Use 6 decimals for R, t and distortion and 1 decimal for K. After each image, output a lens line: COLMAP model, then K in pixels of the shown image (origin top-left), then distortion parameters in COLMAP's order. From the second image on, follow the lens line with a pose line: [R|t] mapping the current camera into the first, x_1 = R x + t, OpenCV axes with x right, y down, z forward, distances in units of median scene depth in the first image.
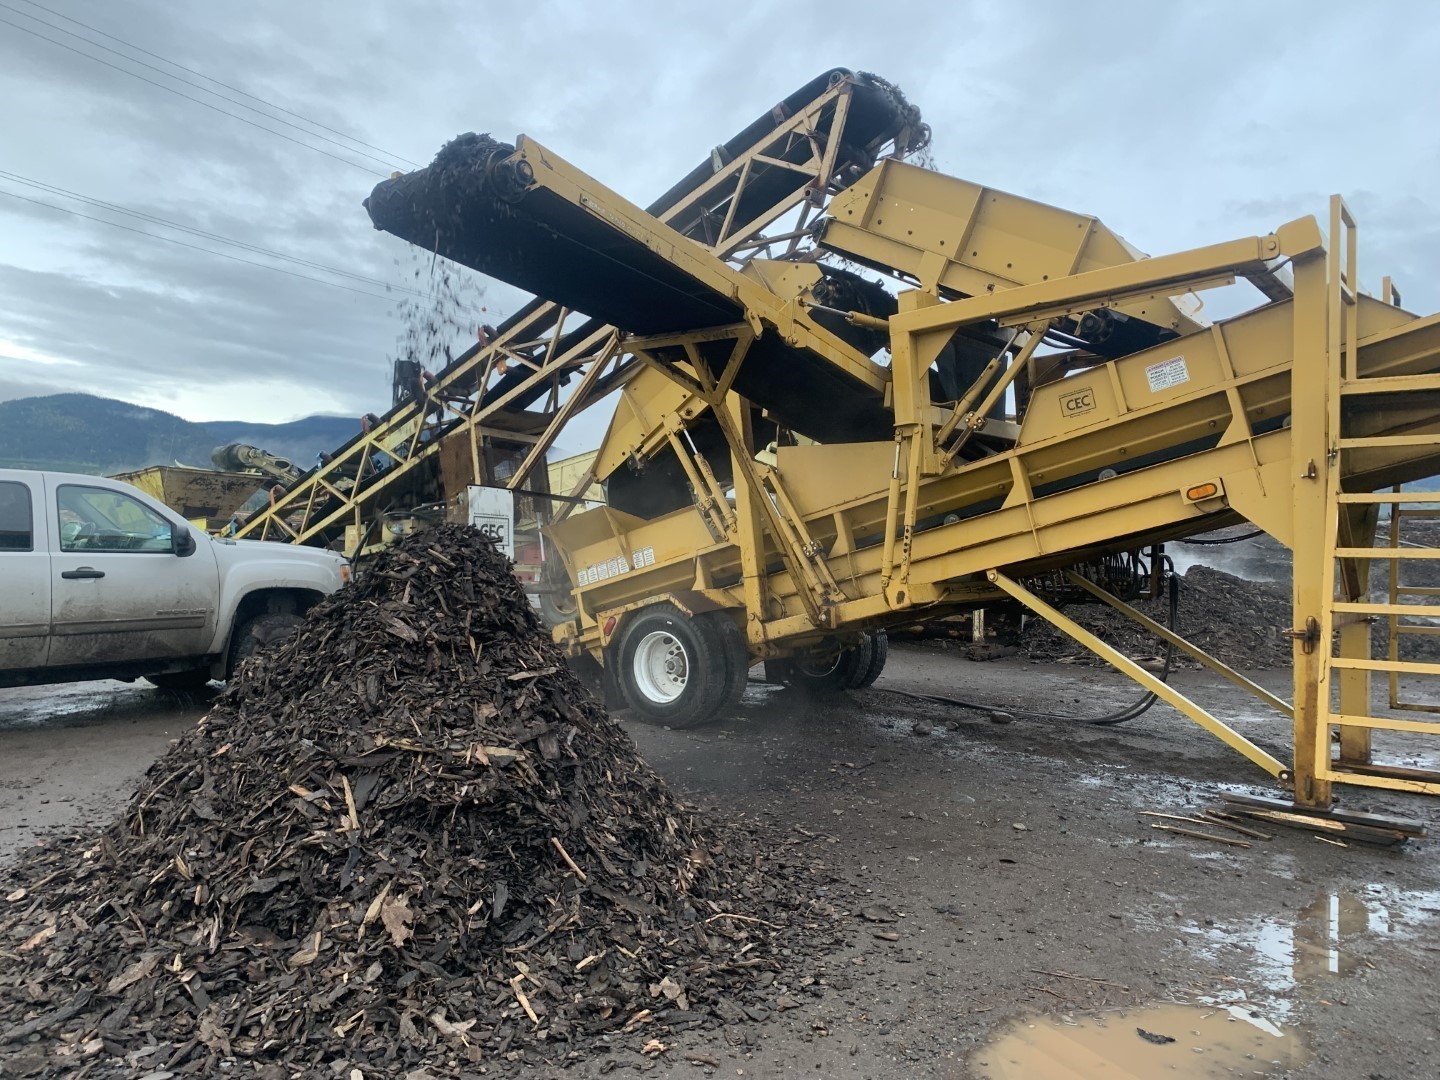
lens RADIAL K [[1069.7, 0, 718.6], [0, 1069.7, 529.9], [0, 0, 1]] dist [0.073116, -0.109663]
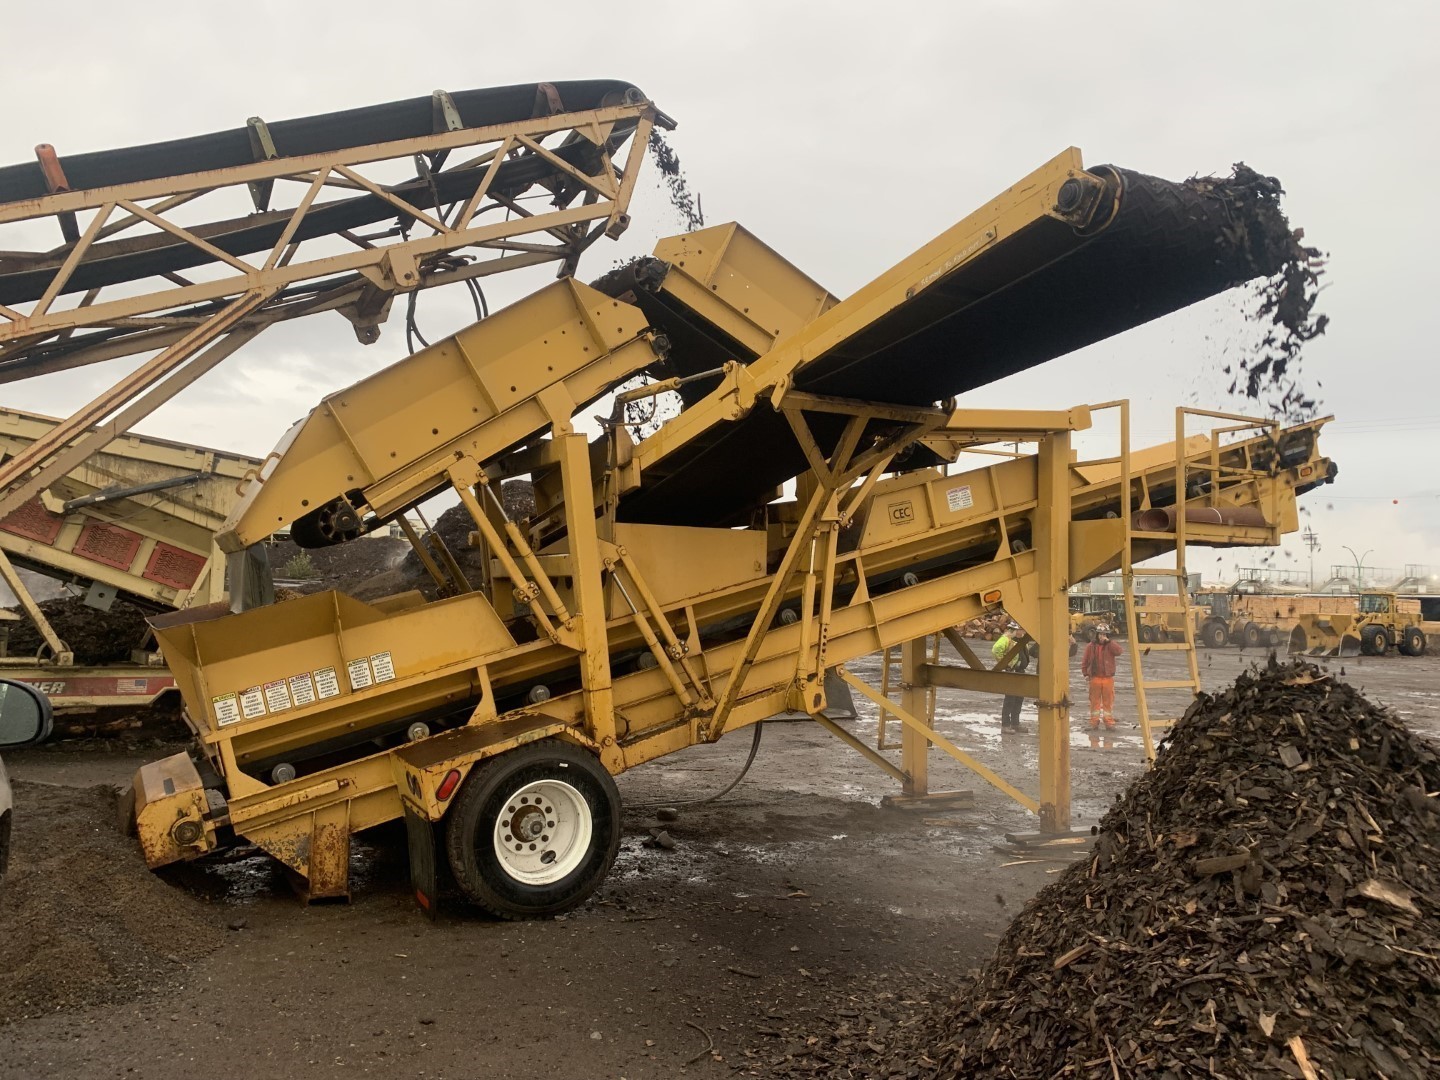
lens RADIAL K [[1074.2, 0, 713.4], [0, 1074.2, 516.7], [0, 0, 1]] dist [0.070250, -0.117419]
pose [[0.399222, 0.062431, 0.914726, -0.676051], [-0.022952, 0.998047, -0.058101, -0.037745], [-0.916567, 0.002200, 0.399875, 0.636507]]
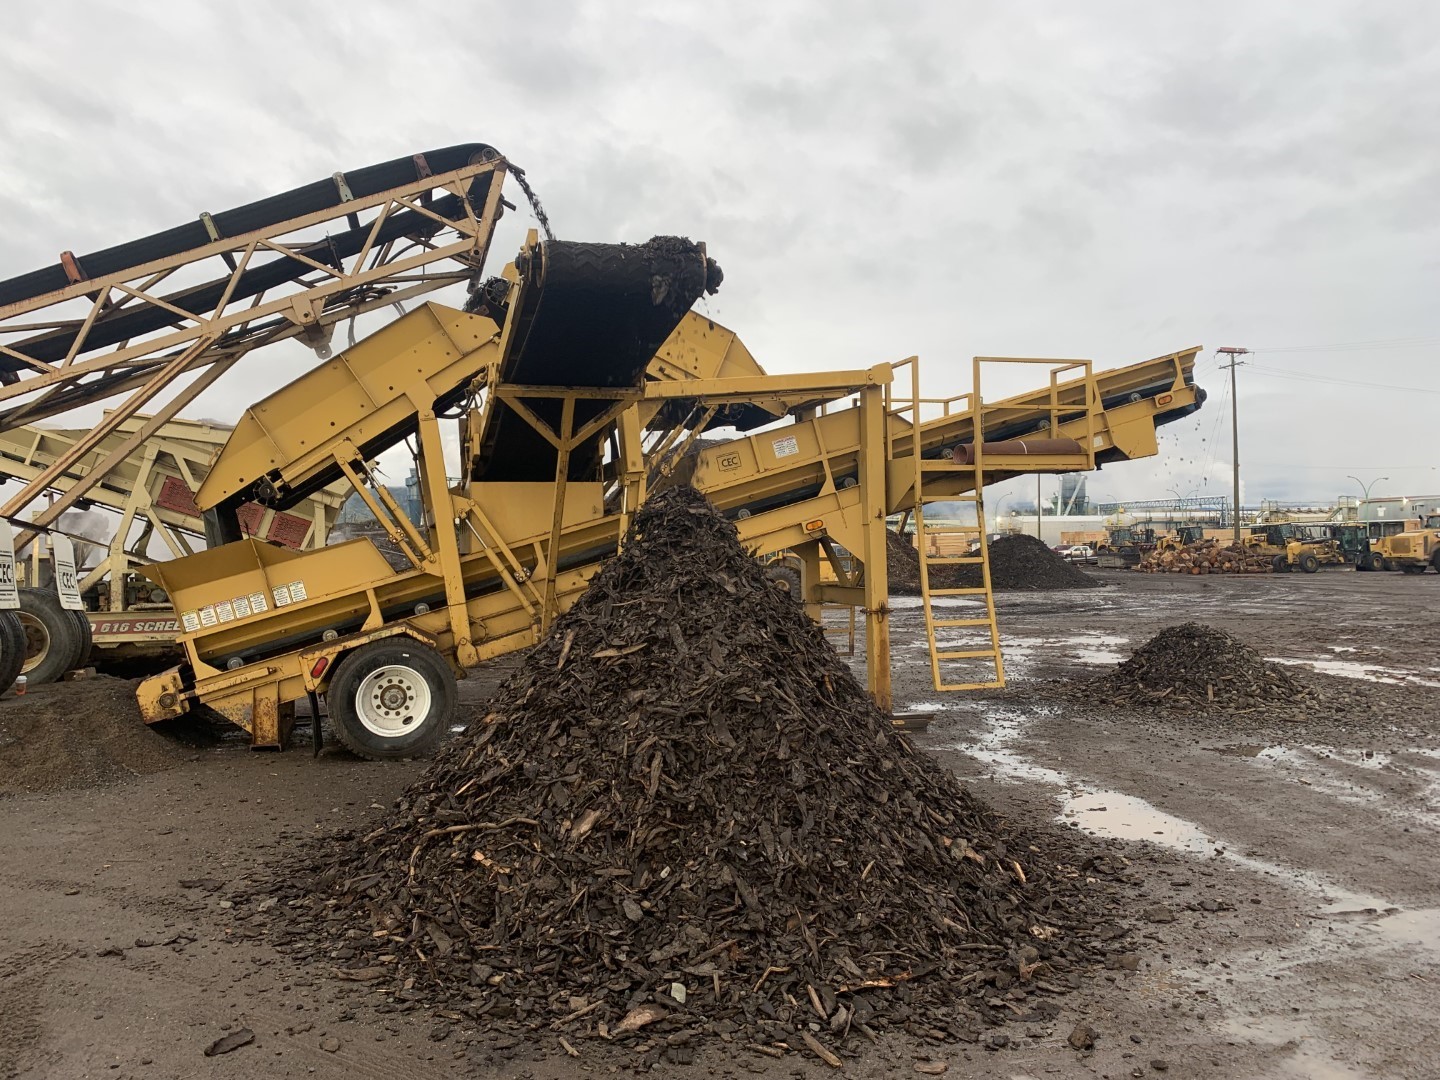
lens RADIAL K [[1083.9, 0, 720.9], [0, 1083.9, 513.0], [0, 0, 1]] dist [0.008614, 0.000804]
pose [[0.581301, 0.000055, 0.813689, -0.712597], [0.020344, 0.999686, -0.014601, -0.025970], [-0.813434, 0.025042, 0.581118, 0.168950]]
